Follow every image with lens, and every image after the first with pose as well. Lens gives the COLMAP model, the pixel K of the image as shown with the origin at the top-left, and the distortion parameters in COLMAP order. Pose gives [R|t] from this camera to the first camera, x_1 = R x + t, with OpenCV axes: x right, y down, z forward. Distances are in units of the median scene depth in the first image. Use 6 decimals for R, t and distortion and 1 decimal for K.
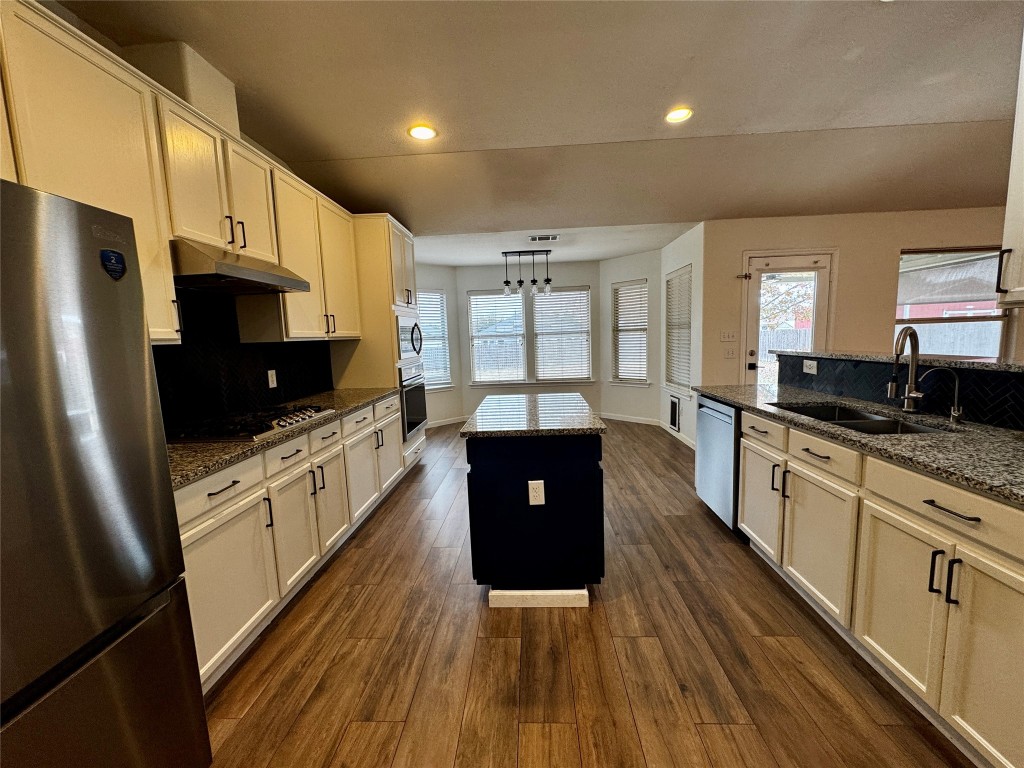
lens RADIAL K [[407.5, 0, 511.3], [0, 407.5, 384.0], [0, 0, 1]] dist [-0.001423, 0.000262]
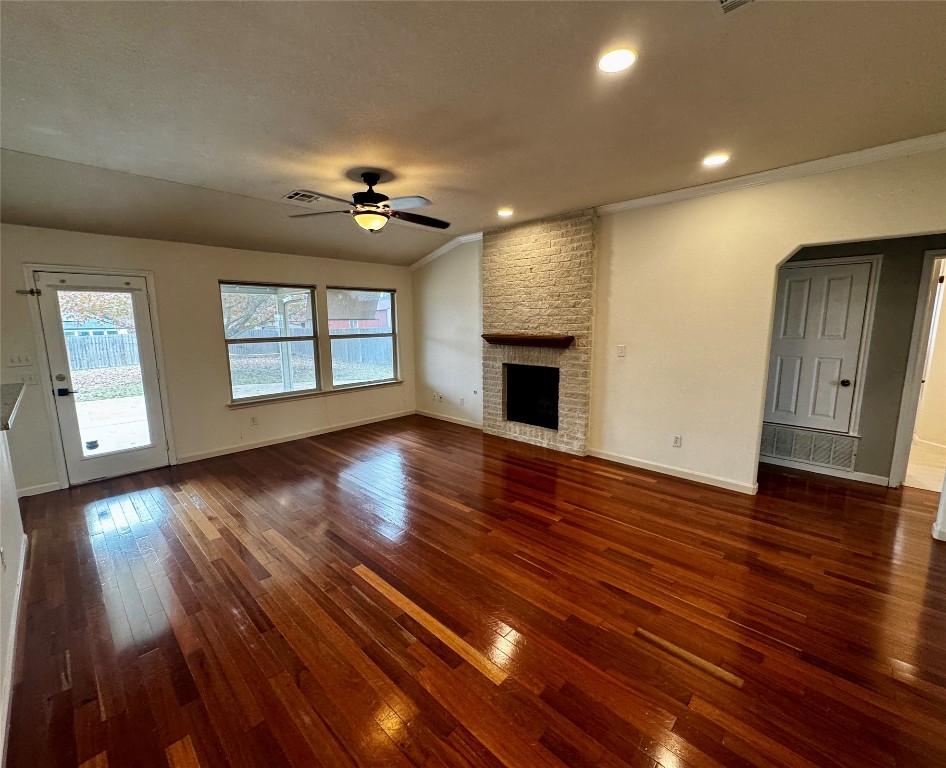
lens RADIAL K [[407.1, 0, 464.5], [0, 407.1, 384.1], [0, 0, 1]] dist [-0.001749, -0.000457]
pose [[0.664455, -0.085866, 0.742379, 0.826819], [0.073155, 0.996080, 0.049734, -0.065007], [-0.743739, 0.021263, 0.668132, -0.431972]]
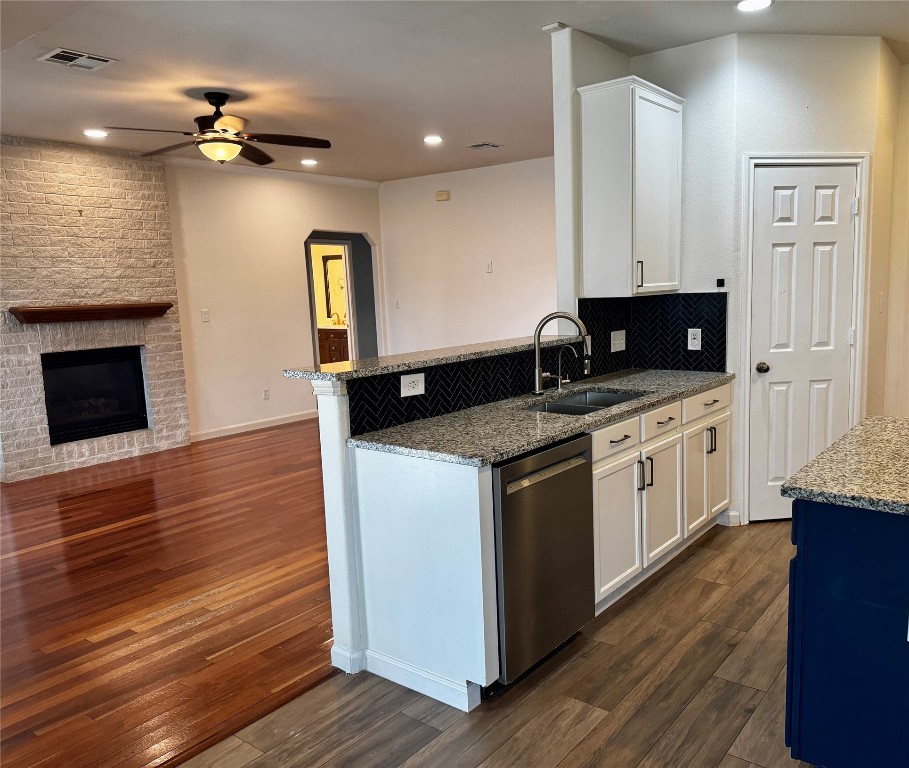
lens RADIAL K [[726.2, 0, 508.5], [0, 726.2, 385.5], [0, 0, 1]] dist [0.010304, -0.011574]
pose [[-0.832538, -0.014810, 0.553770, 0.015282], [0.126016, 0.968372, 0.215350, -0.261862], [-0.539445, 0.249071, -0.804340, 1.832449]]
